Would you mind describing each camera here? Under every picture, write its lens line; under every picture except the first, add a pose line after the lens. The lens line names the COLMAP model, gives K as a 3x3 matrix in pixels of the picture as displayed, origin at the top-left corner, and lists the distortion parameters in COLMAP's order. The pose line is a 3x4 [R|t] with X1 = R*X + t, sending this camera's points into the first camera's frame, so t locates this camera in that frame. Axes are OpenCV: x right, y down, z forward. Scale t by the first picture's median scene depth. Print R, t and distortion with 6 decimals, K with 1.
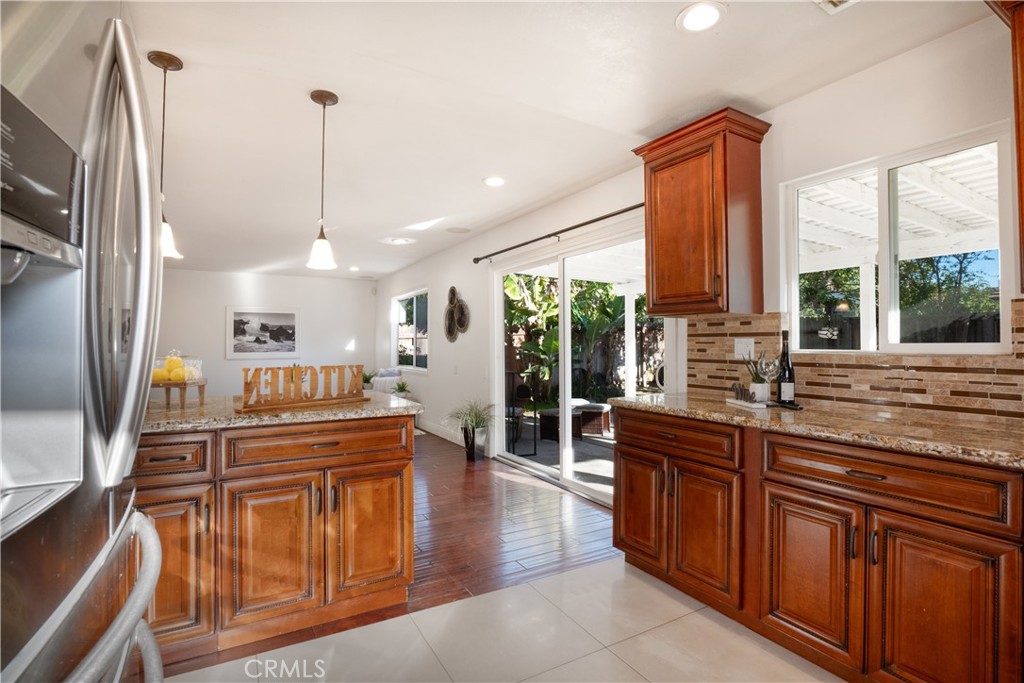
lens RADIAL K [[490.2, 0, 509.6], [0, 490.2, 338.6], [0, 0, 1]] dist [-0.039530, 0.006932]
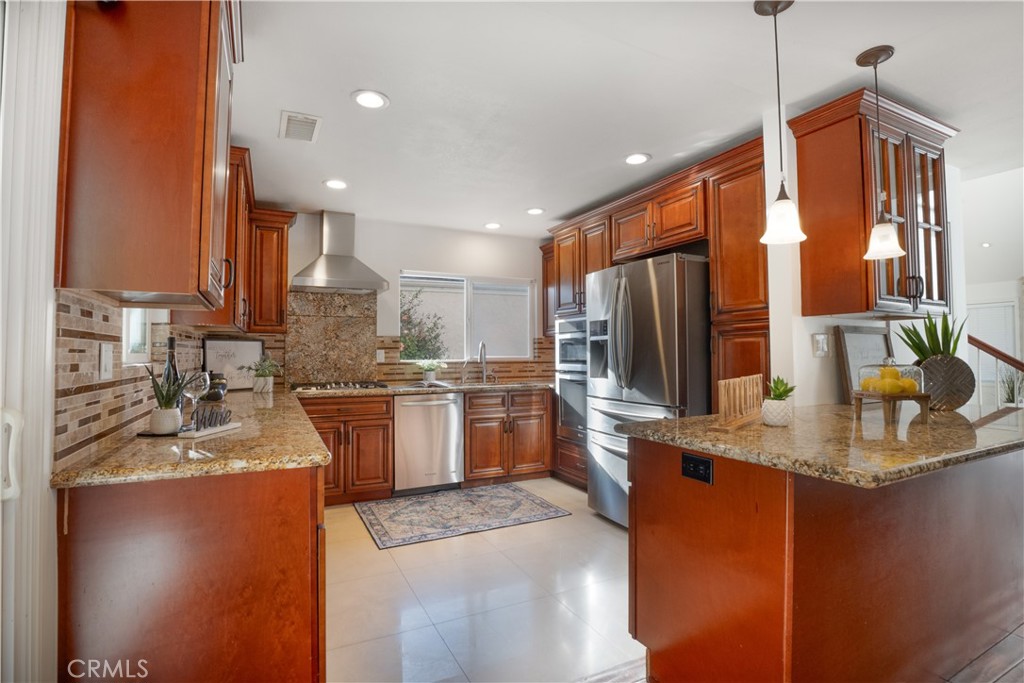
lens RADIAL K [[490.2, 0, 509.6], [0, 490.2, 338.6], [0, 0, 1]] dist [-0.039530, 0.006932]
pose [[-0.997998, 0.005969, 0.062958, -0.034661], [0.003275, 0.999078, -0.042798, 0.016810], [-0.063156, -0.042506, -0.997098, 1.385940]]
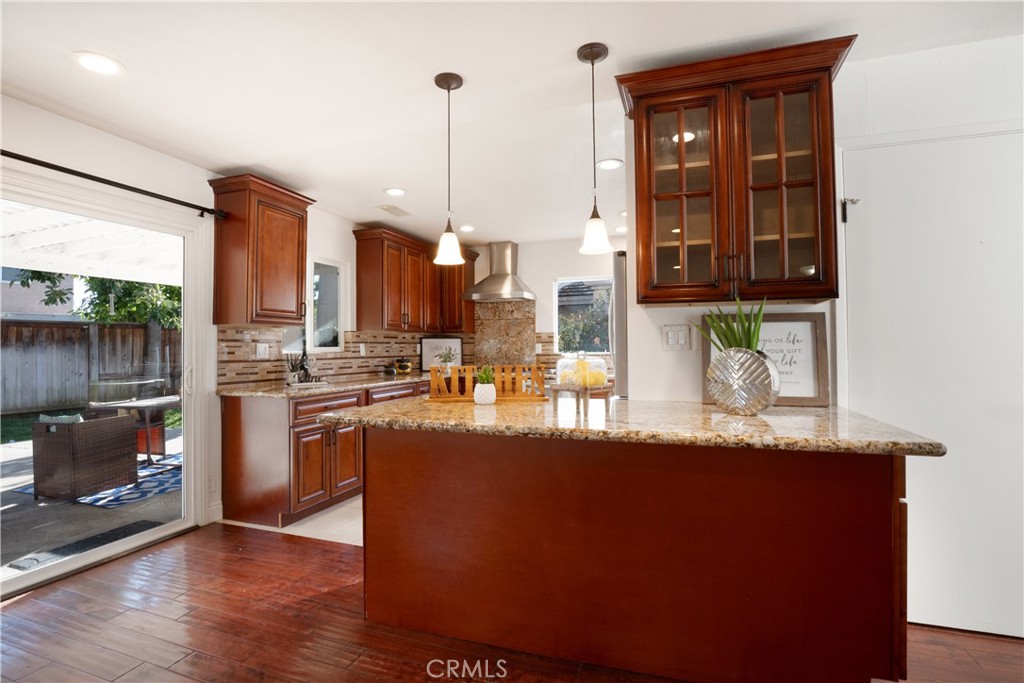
lens RADIAL K [[490.2, 0, 509.6], [0, 490.2, 338.6], [0, 0, 1]] dist [-0.039530, 0.006932]
pose [[-0.650428, 0.017456, 0.759368, -0.951071], [-0.004085, 0.999641, -0.026479, 0.016894], [-0.759557, -0.020325, -0.650123, 1.230588]]
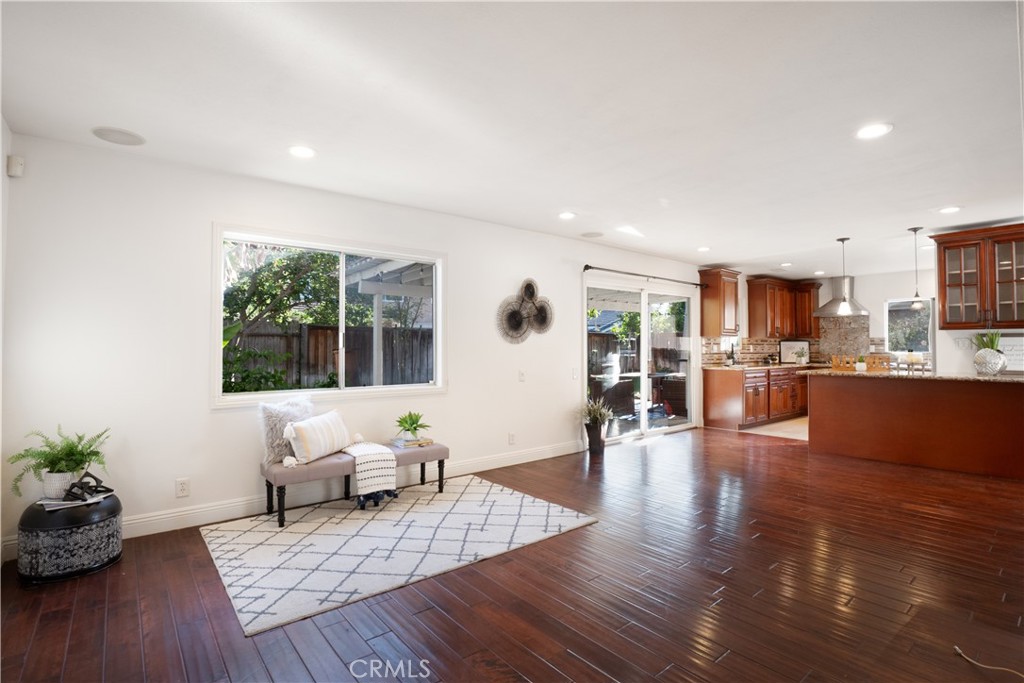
lens RADIAL K [[490.2, 0, 509.6], [0, 490.2, 338.6], [0, 0, 1]] dist [-0.039530, 0.006932]
pose [[-0.161731, 0.018254, 0.986666, -1.950123], [-0.013785, 0.999690, -0.020755, 0.033056], [-0.986739, -0.016958, -0.161430, 2.398337]]
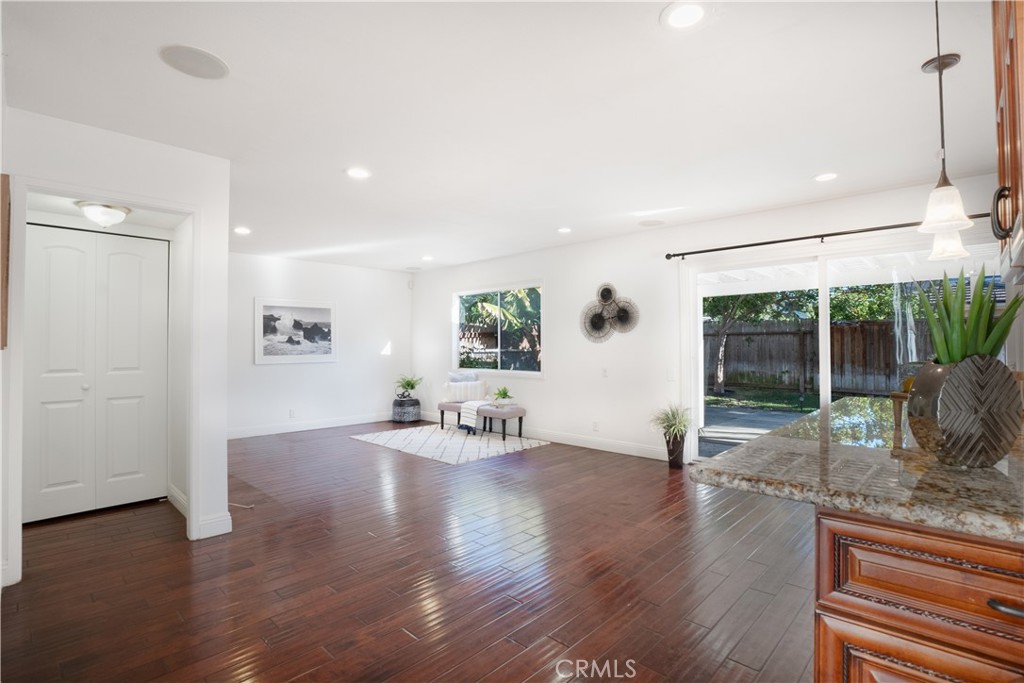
lens RADIAL K [[490.2, 0, 509.6], [0, 490.2, 338.6], [0, 0, 1]] dist [-0.039530, 0.006932]
pose [[0.959393, 0.001944, 0.282065, -1.132904], [-0.002182, 0.999997, 0.000531, -0.002426], [-0.282063, -0.001125, 0.959395, 0.325696]]
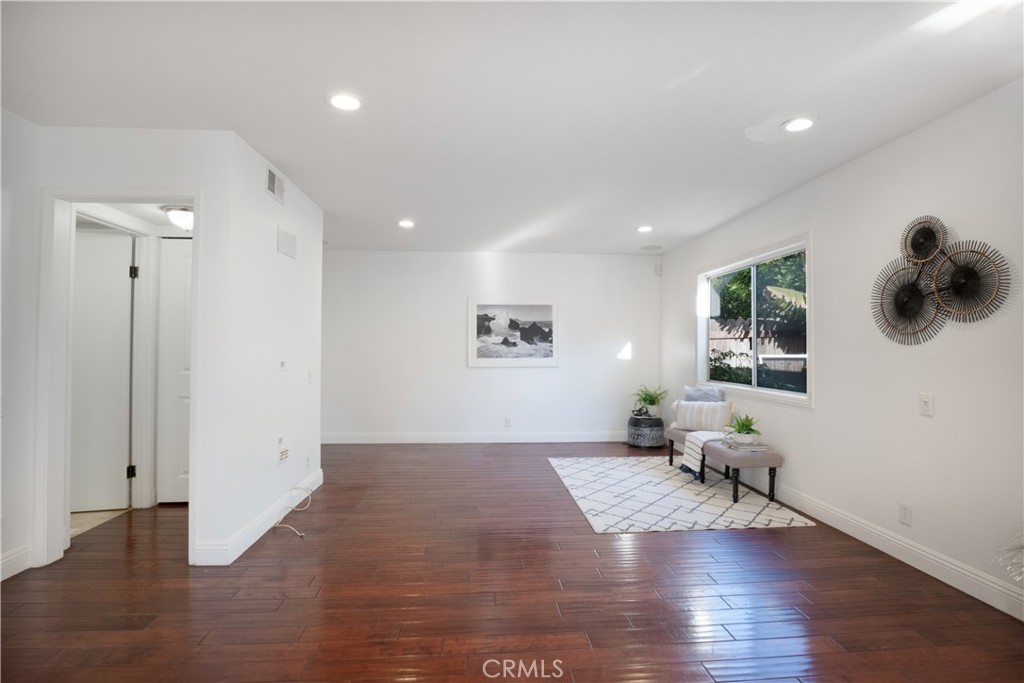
lens RADIAL K [[494.6, 0, 519.7], [0, 494.6, 340.5], [0, 0, 1]] dist [-0.001275, -0.000350]
pose [[0.910217, -0.002209, -0.414127, -0.536053], [0.001819, 0.999997, -0.001336, 0.006800], [0.414129, 0.000463, 0.910218, 0.920613]]
